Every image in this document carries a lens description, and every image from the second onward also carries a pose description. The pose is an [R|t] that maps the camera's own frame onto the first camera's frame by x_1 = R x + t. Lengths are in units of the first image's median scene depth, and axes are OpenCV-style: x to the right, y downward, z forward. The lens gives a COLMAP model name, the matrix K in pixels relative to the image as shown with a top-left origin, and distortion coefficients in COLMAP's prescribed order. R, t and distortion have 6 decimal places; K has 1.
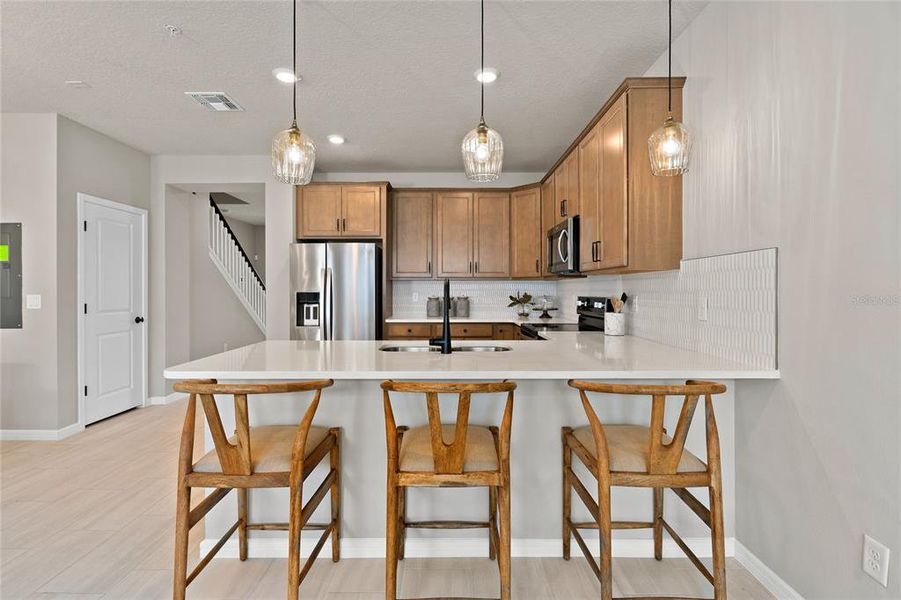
lens RADIAL K [[416.4, 0, 451.8], [0, 416.4, 294.9], [0, 0, 1]] dist [-0.012118, -0.000237]
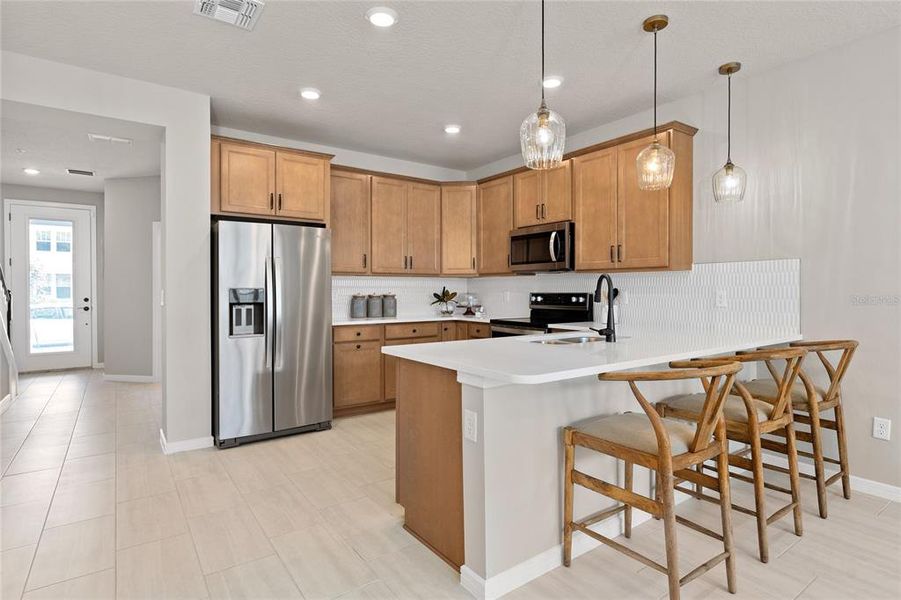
lens RADIAL K [[468.9, 0, 449.0], [0, 468.9, 295.6], [0, 0, 1]] dist [-0.001178, 0.000802]
pose [[0.817061, -0.007313, 0.576505, -0.531929], [0.007104, 0.999971, 0.002617, 0.006027], [-0.576507, 0.001957, 0.817090, 0.113926]]
